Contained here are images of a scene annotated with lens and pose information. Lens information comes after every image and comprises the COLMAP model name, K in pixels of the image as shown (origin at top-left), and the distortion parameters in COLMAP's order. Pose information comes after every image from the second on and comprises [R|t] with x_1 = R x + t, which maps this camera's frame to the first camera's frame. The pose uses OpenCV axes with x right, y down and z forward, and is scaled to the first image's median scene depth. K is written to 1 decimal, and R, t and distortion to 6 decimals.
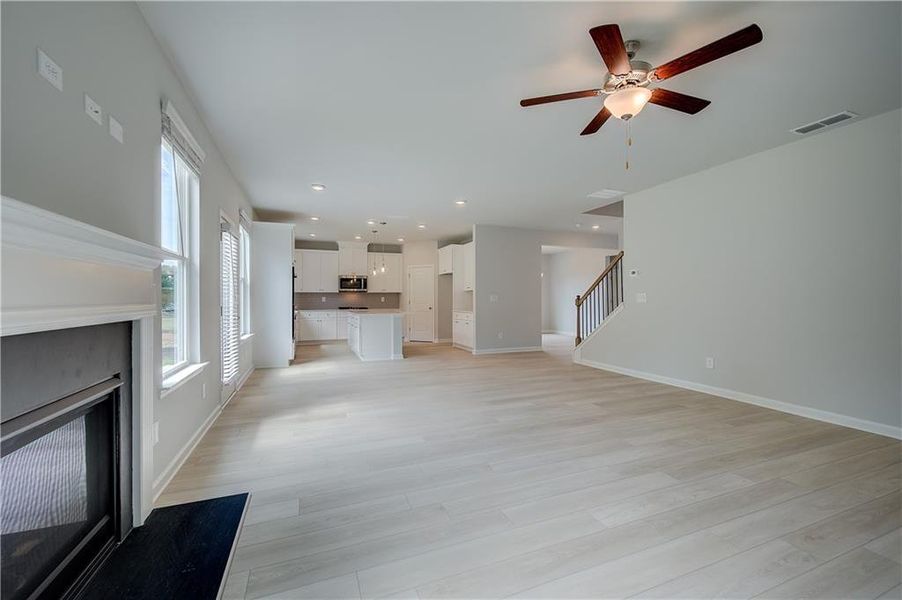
lens RADIAL K [[360.7, 0, 456.9], [0, 360.7, 299.8], [0, 0, 1]] dist [-0.001459, -0.000309]
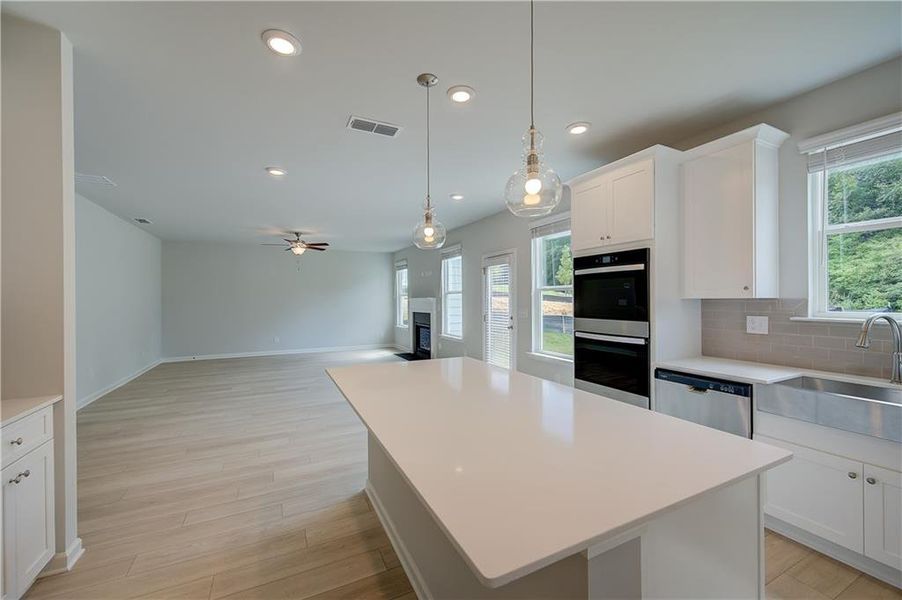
lens RADIAL K [[381.8, 0, 449.8], [0, 381.8, 299.0], [0, 0, 1]] dist [0.000793, 0.000122]
pose [[-0.998830, 0.006311, -0.047949, -0.153824], [0.006259, 0.999980, 0.001248, -0.021203], [0.047955, 0.000946, -0.998849, 0.990712]]
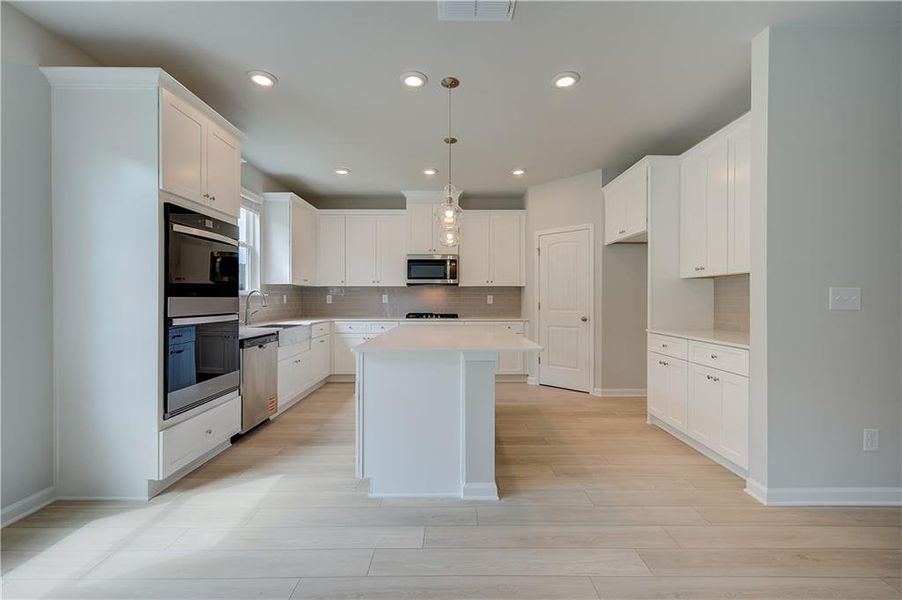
lens RADIAL K [[384.3, 0, 451.0], [0, 384.3, 300.0], [0, 0, 1]] dist [0.001039, 0.000278]
pose [[0.924941, 0.004426, -0.380086, -0.045458], [-0.003484, 0.999989, 0.003168, -0.002035], [0.380096, -0.001606, 0.924946, 0.490584]]
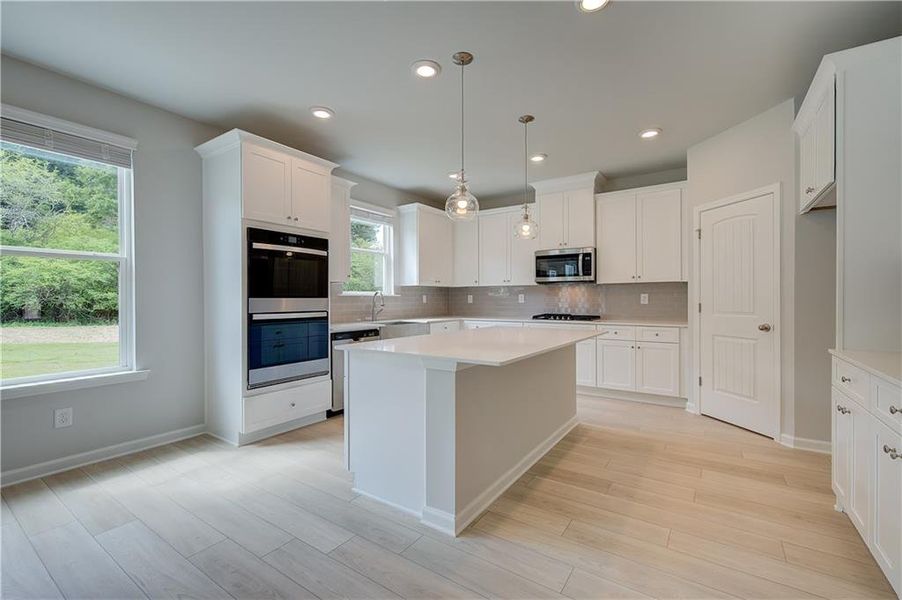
lens RADIAL K [[381.8, 0, 449.8], [0, 381.8, 299.0], [0, 0, 1]] dist [0.000793, 0.000122]
pose [[0.550769, 0.002327, -0.834654, 0.052321], [0.000347, 0.999995, 0.003016, -0.002651], [0.834657, -0.001951, 0.550766, 0.604094]]
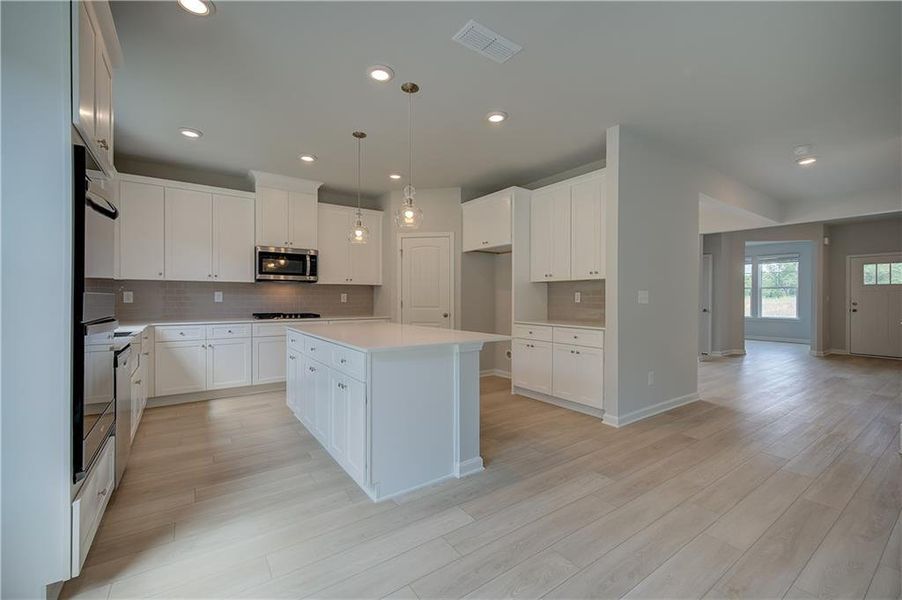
lens RADIAL K [[379.1, 0, 463.0], [0, 379.1, 299.6], [0, 0, 1]] dist [0.002232, 0.000214]
pose [[0.972529, 0.004058, 0.232745, -0.180463], [-0.004531, 0.999989, 0.001499, -0.000338], [-0.232736, -0.002512, 0.972537, 0.461562]]
